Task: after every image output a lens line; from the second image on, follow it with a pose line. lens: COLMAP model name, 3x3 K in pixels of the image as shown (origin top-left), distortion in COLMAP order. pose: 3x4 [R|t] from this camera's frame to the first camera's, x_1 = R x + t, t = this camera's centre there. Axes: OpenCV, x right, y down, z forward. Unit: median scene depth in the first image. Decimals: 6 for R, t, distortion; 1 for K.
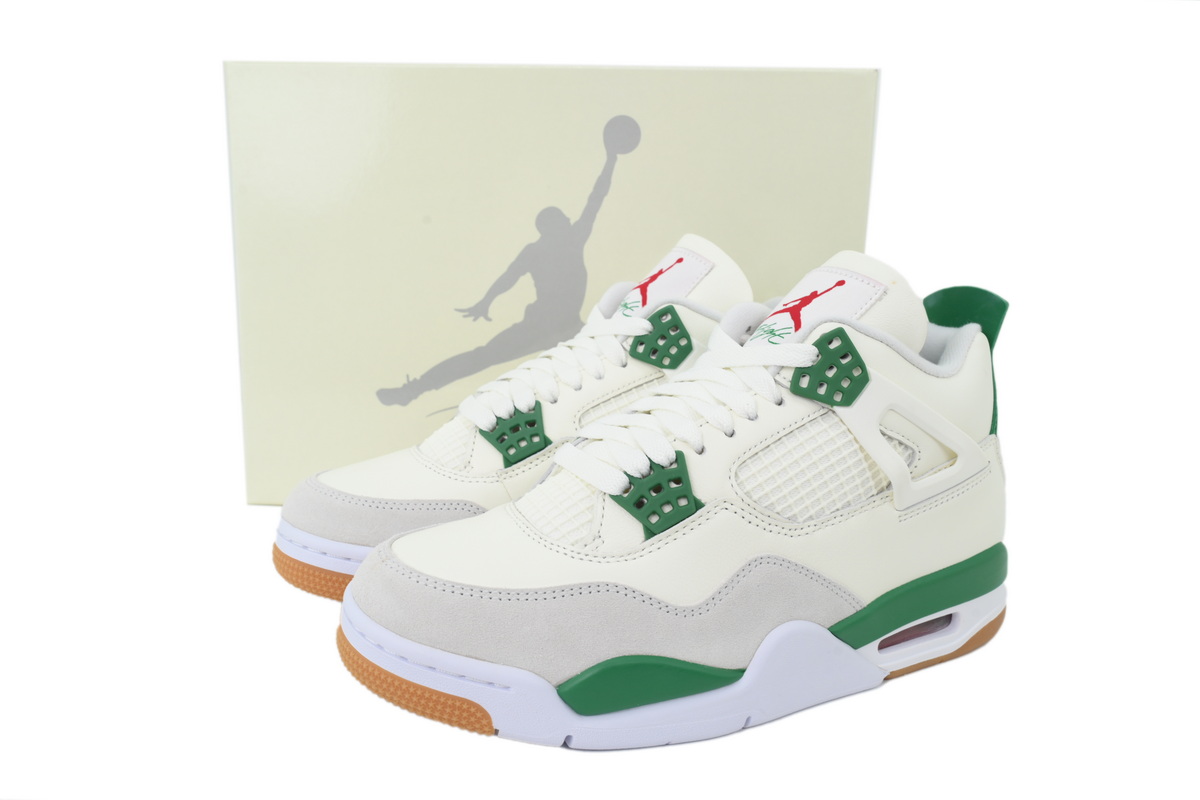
lens RADIAL K [[906.5, 0, 600.0], [0, 906.5, 400.0], [0, 0, 1]] dist [0.057465, -0.000095]
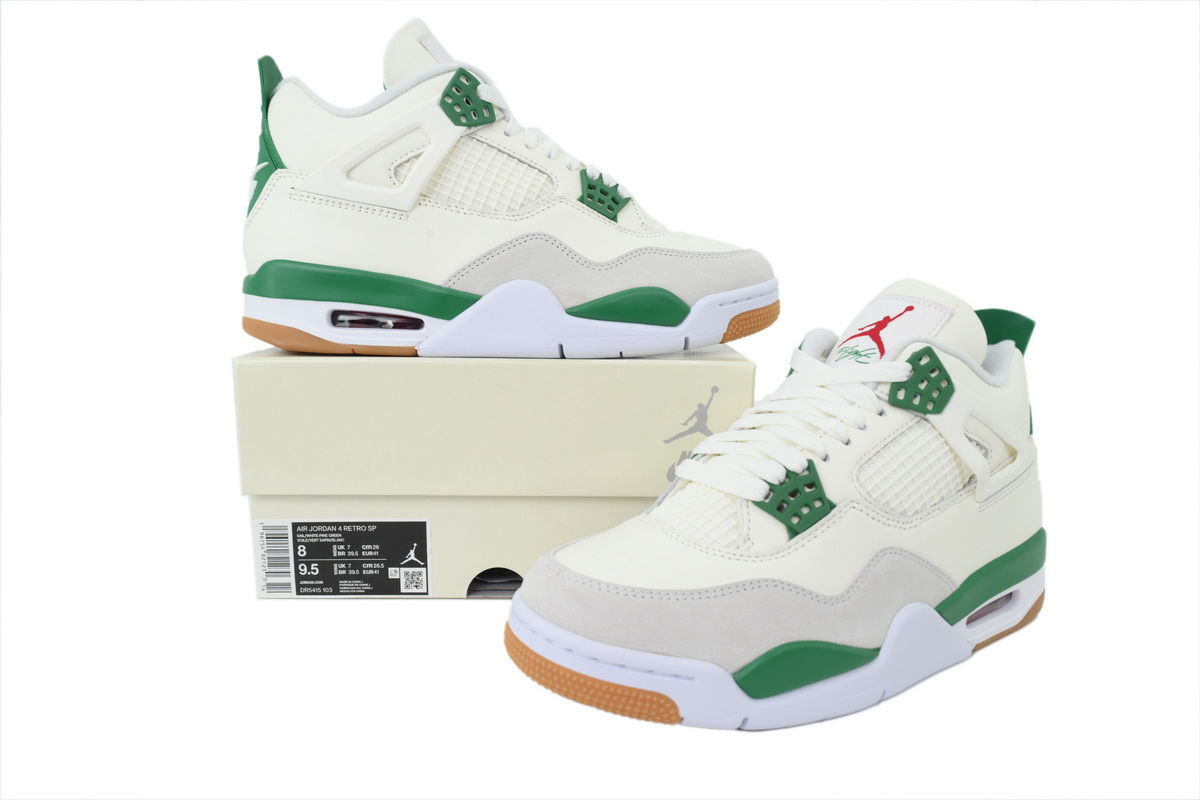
lens RADIAL K [[906.5, 0, 600.0], [0, 906.5, 400.0], [0, 0, 1]] dist [0.057465, -0.000095]
pose [[0.988229, -0.043118, 0.146777, -0.330791], [0.048760, 0.998195, -0.035057, 0.009270], [-0.145000, 0.041801, 0.988548, -0.088293]]
